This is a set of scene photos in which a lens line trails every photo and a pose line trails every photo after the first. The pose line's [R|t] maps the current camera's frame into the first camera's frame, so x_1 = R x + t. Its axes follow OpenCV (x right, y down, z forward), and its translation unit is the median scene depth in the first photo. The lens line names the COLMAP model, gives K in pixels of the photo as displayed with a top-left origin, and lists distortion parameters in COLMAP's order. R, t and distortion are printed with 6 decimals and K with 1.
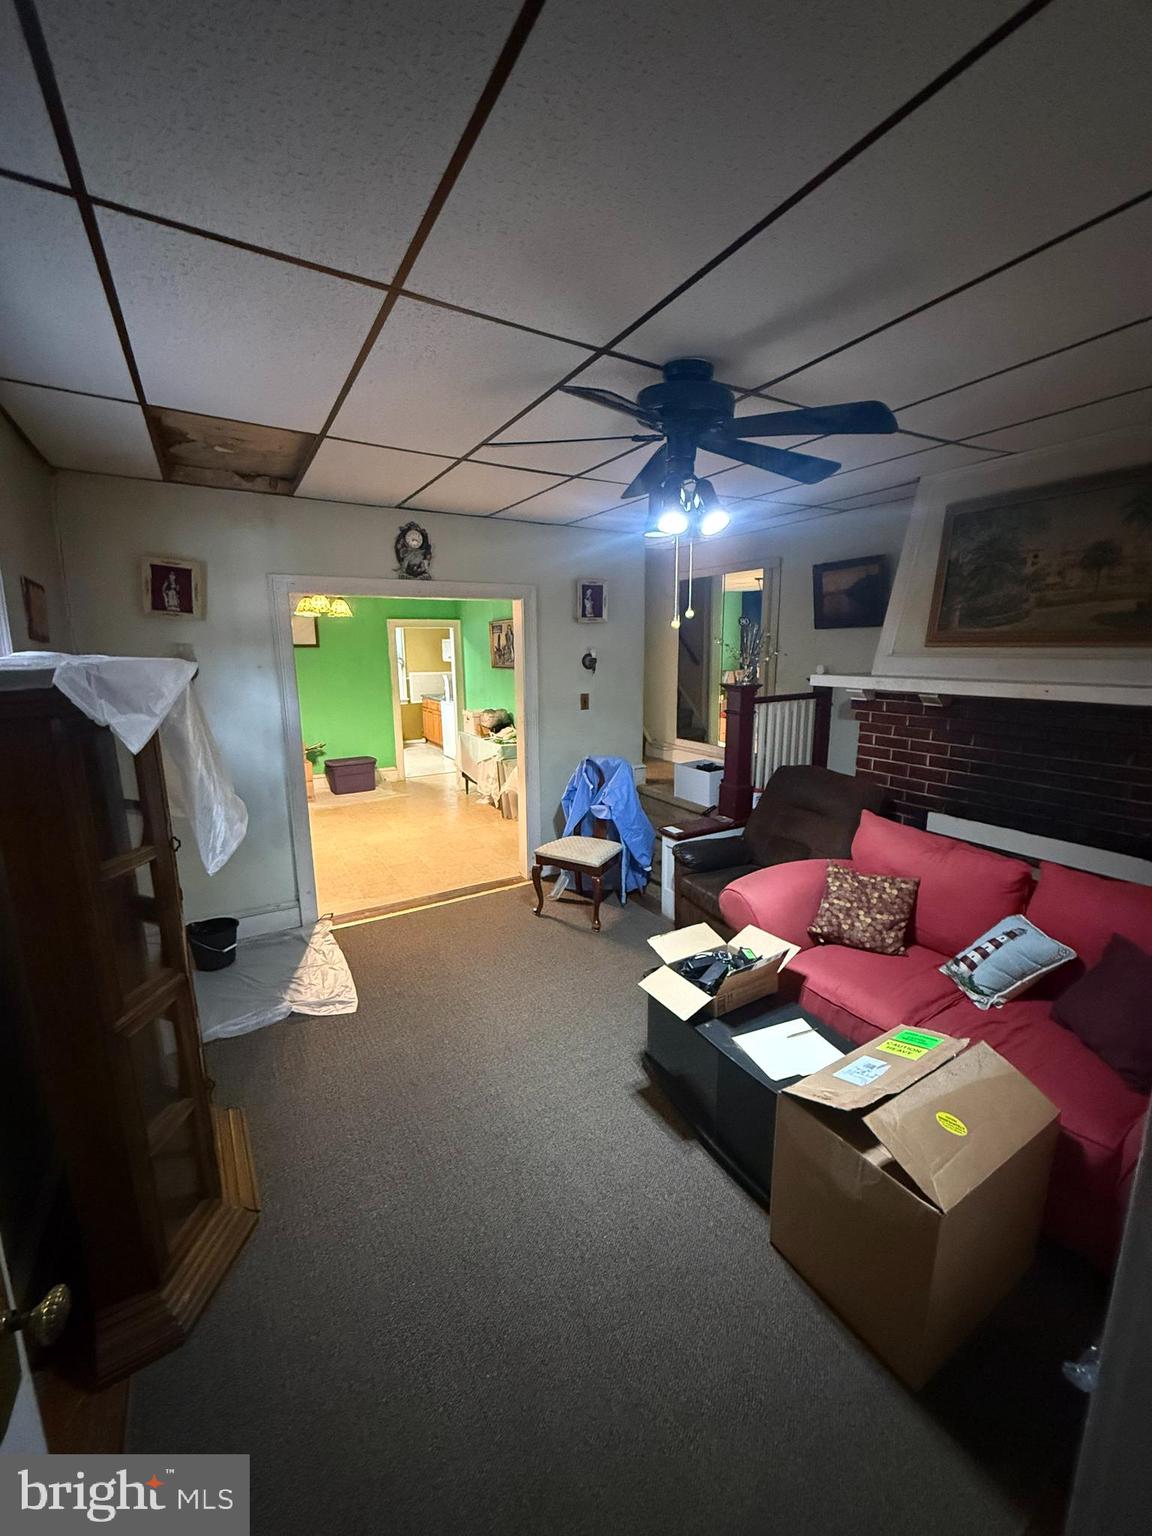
lens RADIAL K [[607.8, 0, 579.0], [0, 607.8, 763.9], [0, 0, 1]] dist [0.018302, -0.000098]
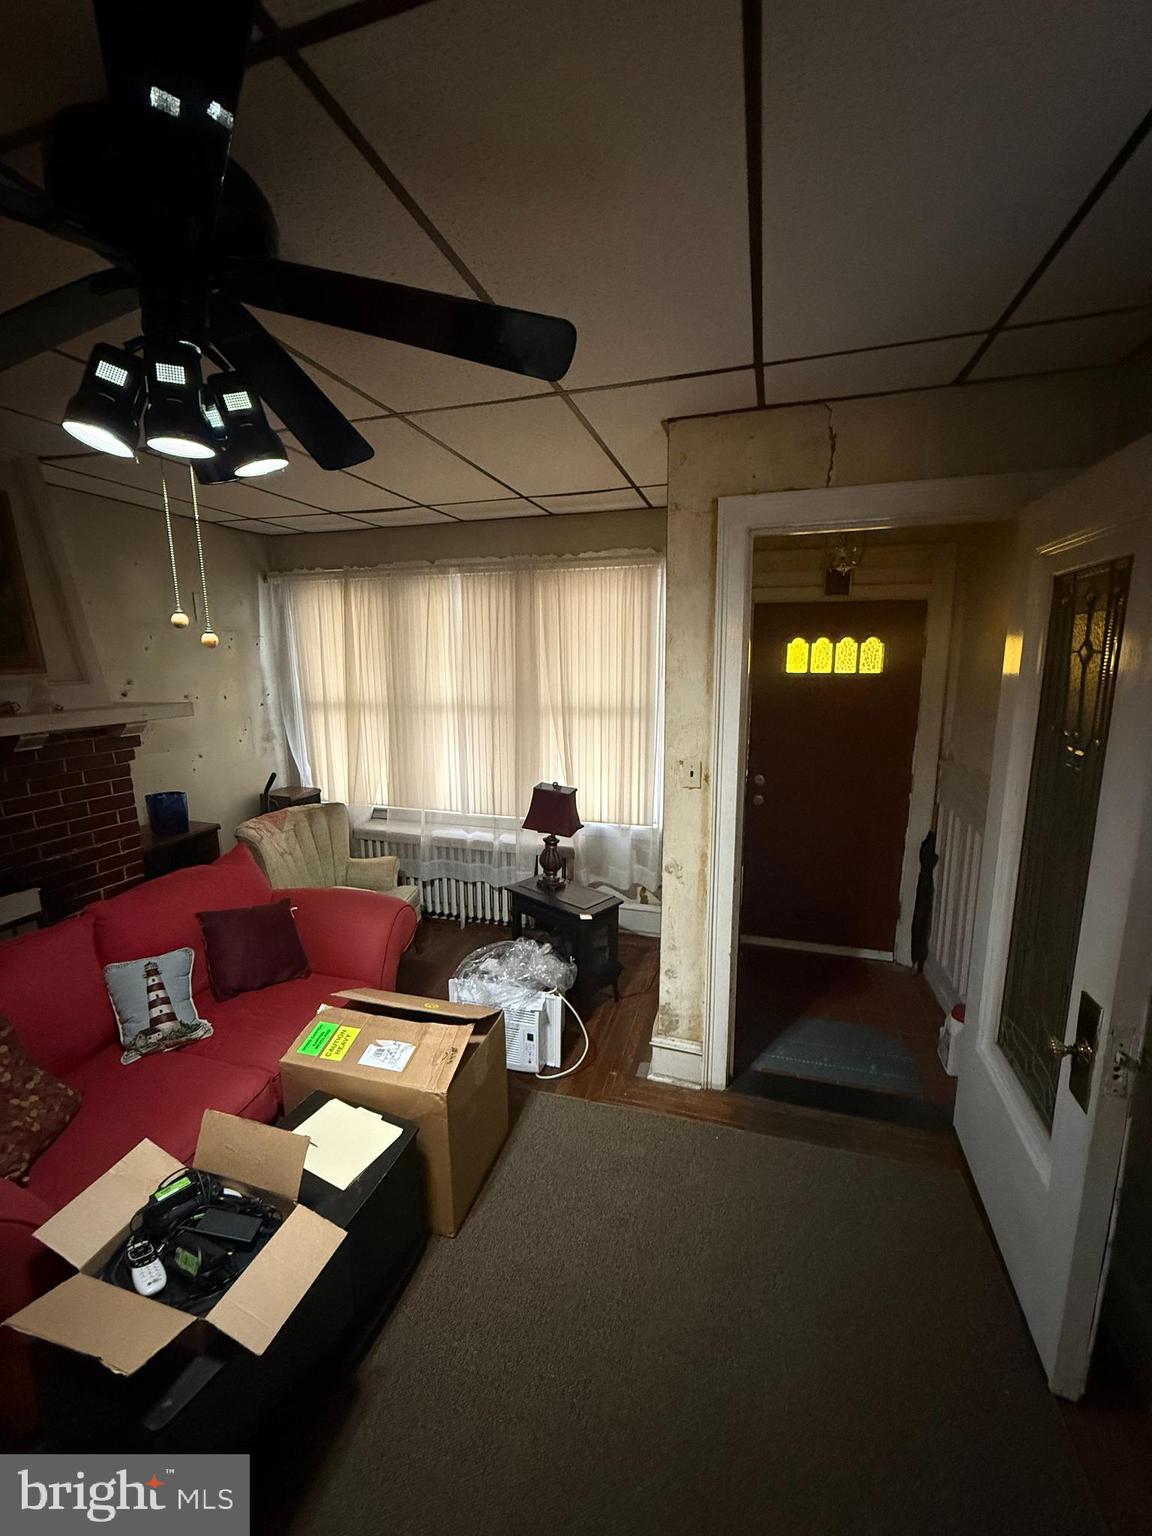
lens RADIAL K [[607.8, 0, 576.0], [0, 607.8, 758.2], [0, 0, 1]] dist [0.018302, -0.000098]
pose [[-0.680757, -0.105980, 0.724802, -0.400718], [0.153584, 0.946834, 0.282697, -0.205778], [-0.716227, 0.303766, -0.628287, 1.011874]]
